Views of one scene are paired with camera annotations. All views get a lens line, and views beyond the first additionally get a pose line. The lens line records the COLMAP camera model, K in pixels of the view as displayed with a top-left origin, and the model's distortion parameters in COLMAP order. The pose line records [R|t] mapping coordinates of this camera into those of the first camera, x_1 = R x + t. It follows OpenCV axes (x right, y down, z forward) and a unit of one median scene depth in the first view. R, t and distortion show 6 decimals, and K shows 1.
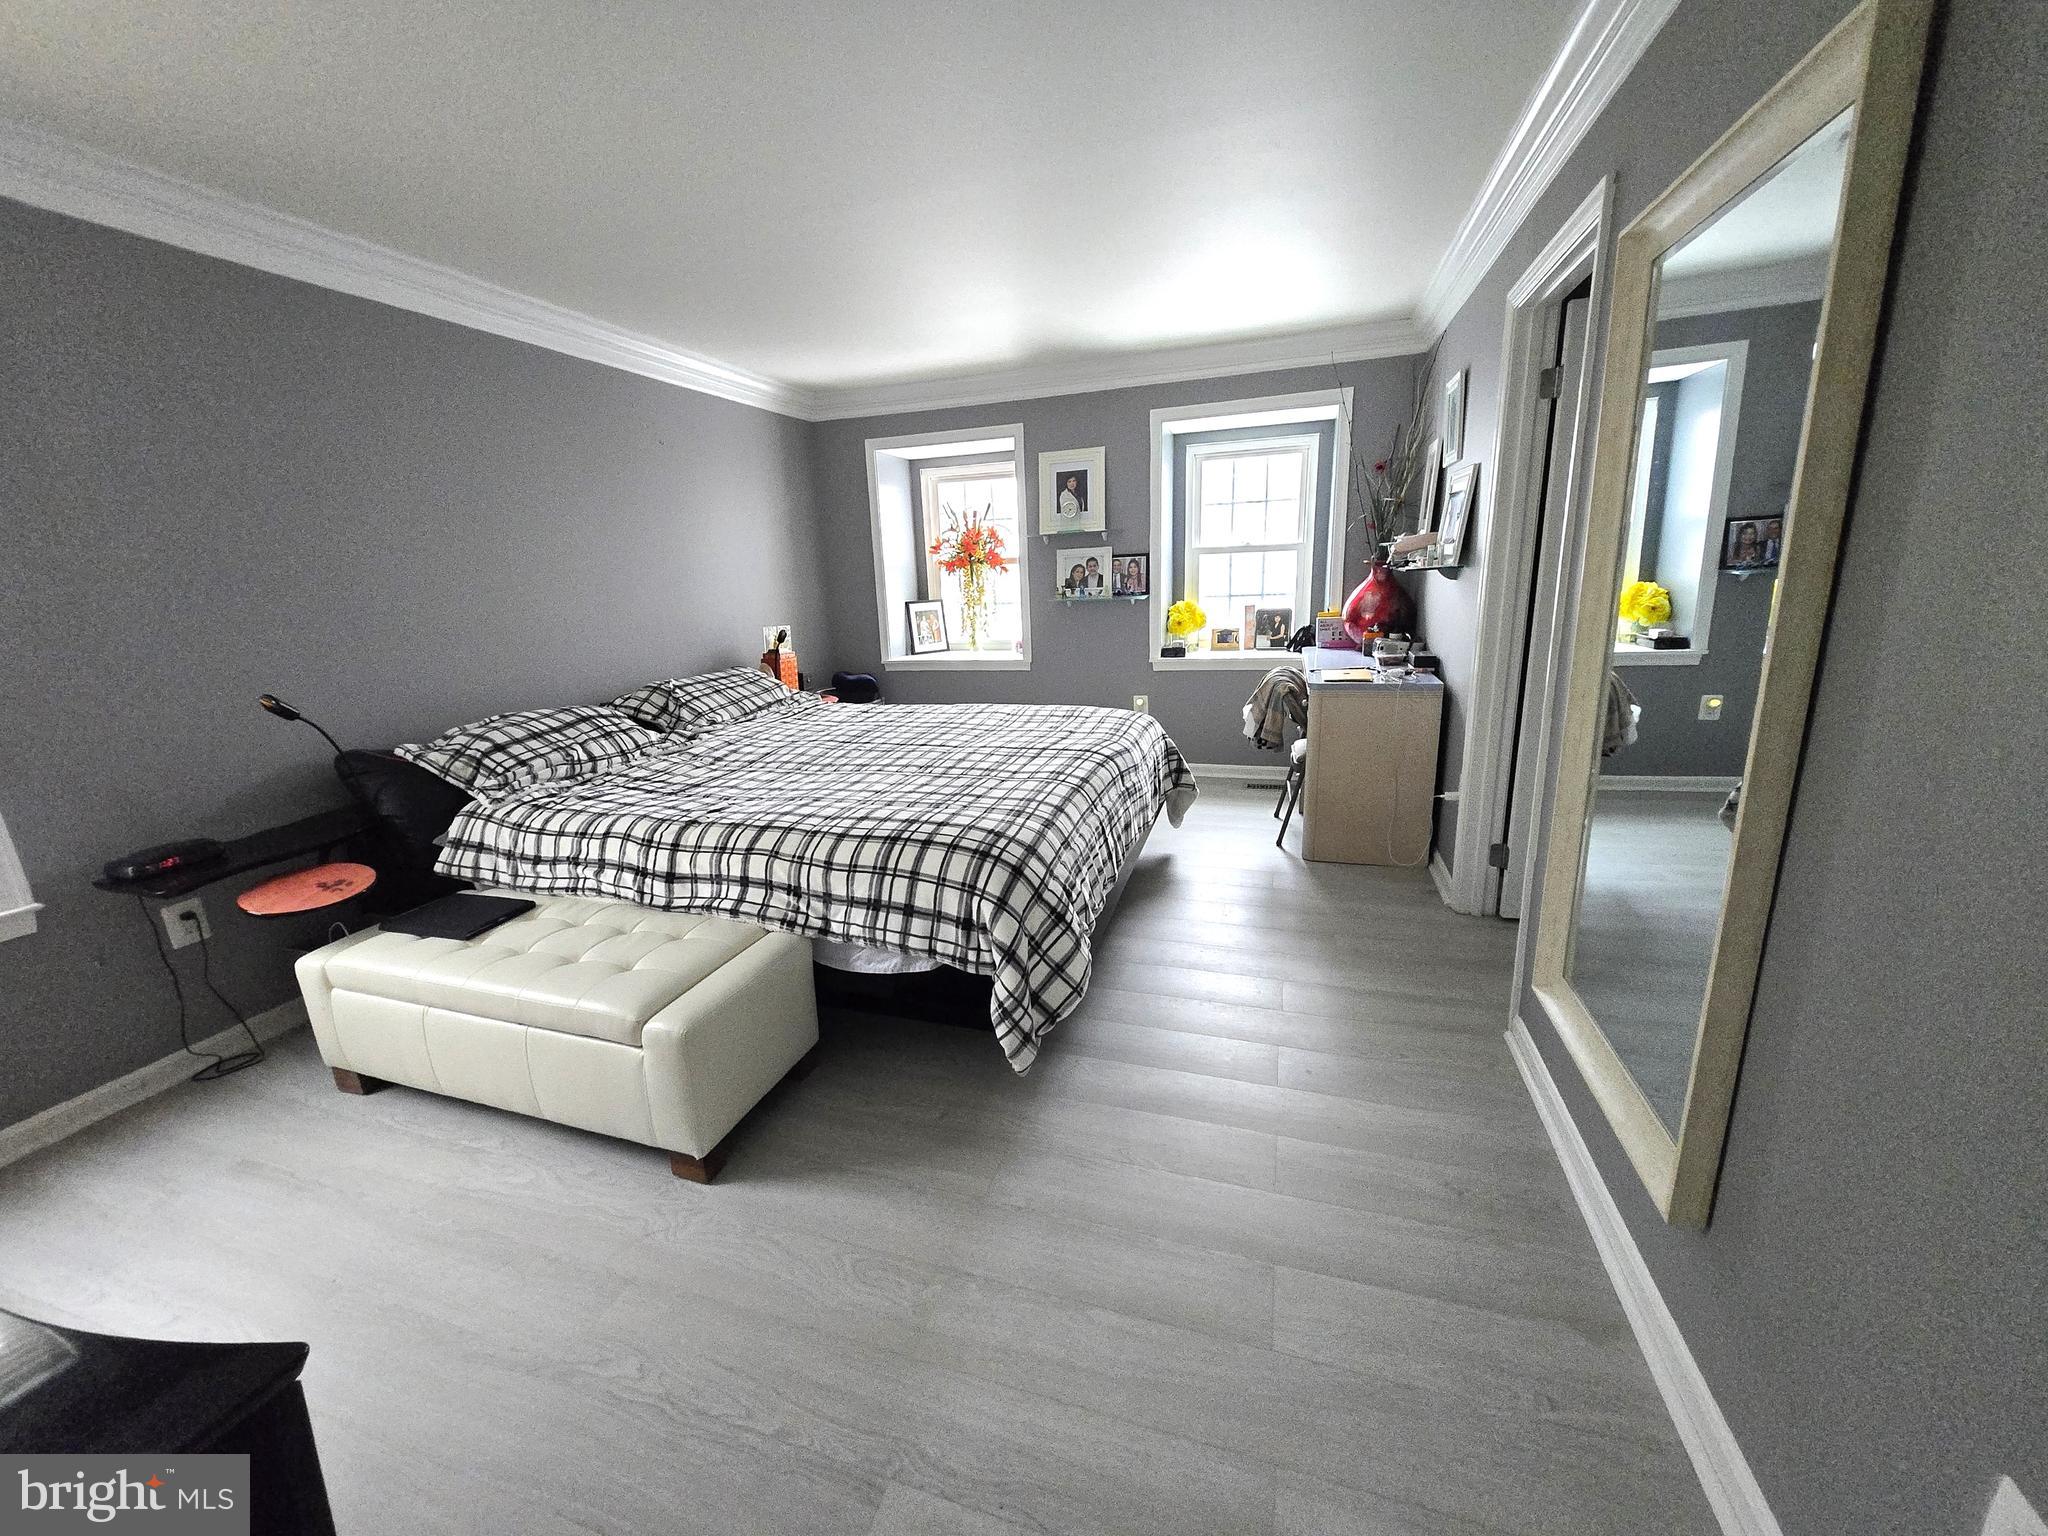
lens RADIAL K [[801.3, 0, 1010.5], [0, 801.3, 771.5], [0, 0, 1]] dist [0.003561, -0.000546]
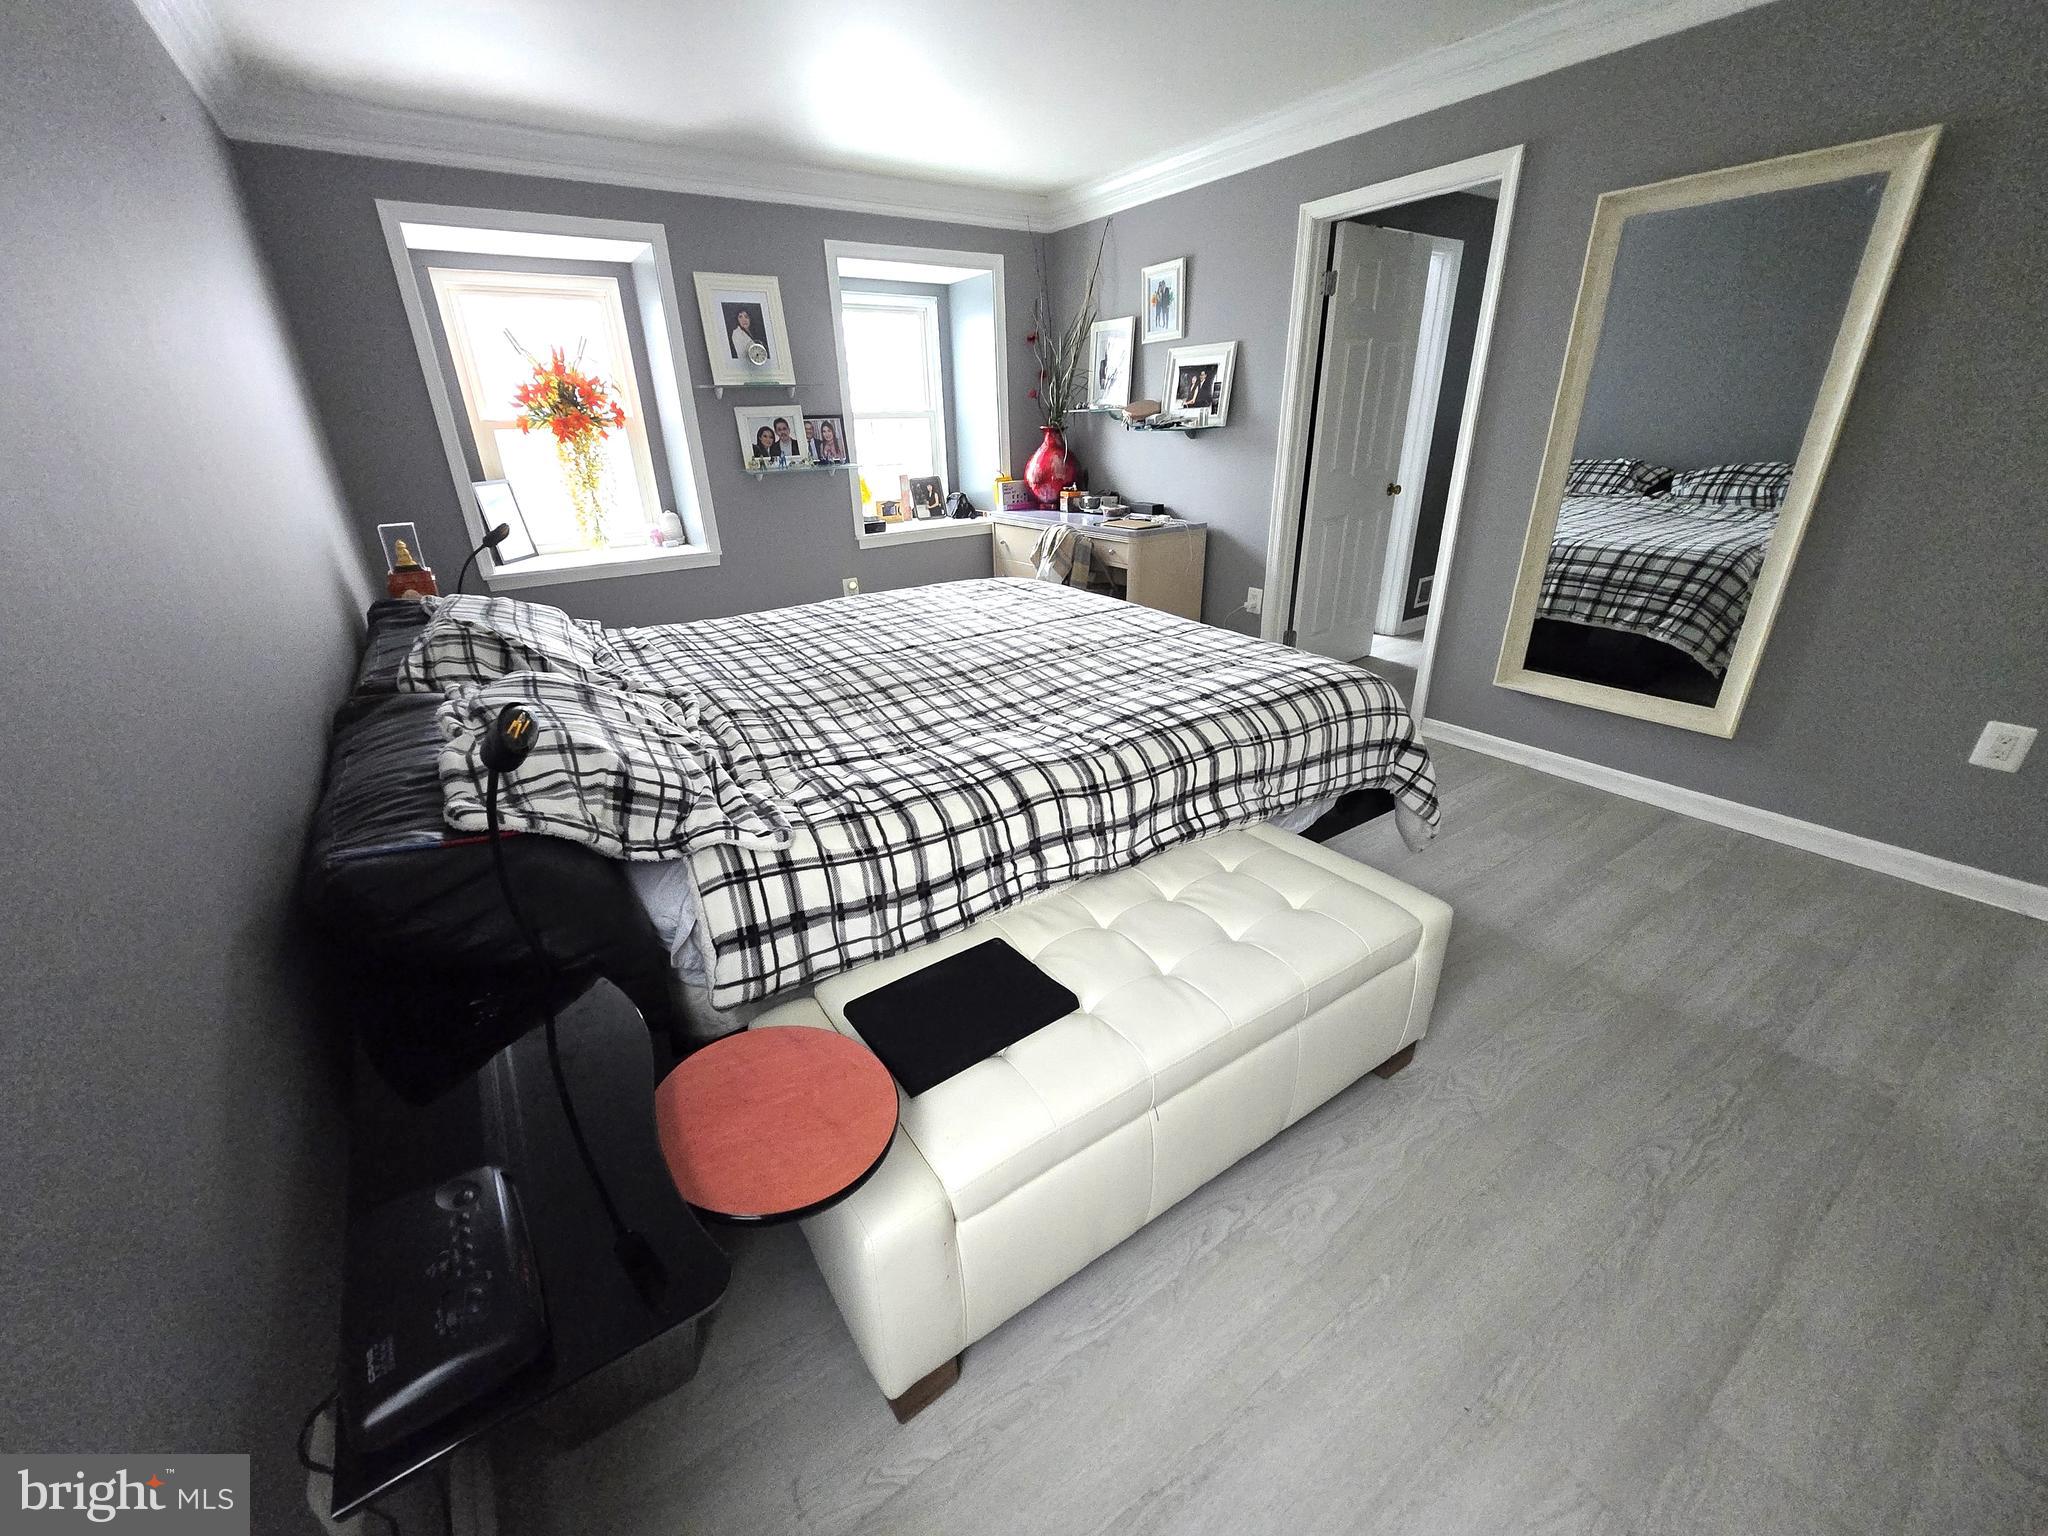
lens RADIAL K [[801.3, 0, 1010.5], [0, 801.3, 771.5], [0, 0, 1]] dist [0.003561, -0.000546]
pose [[0.600908, -0.294485, 0.743094, -0.490011], [0.203615, 0.955386, 0.213961, -0.045260], [-0.772949, 0.022734, 0.634060, 0.294151]]
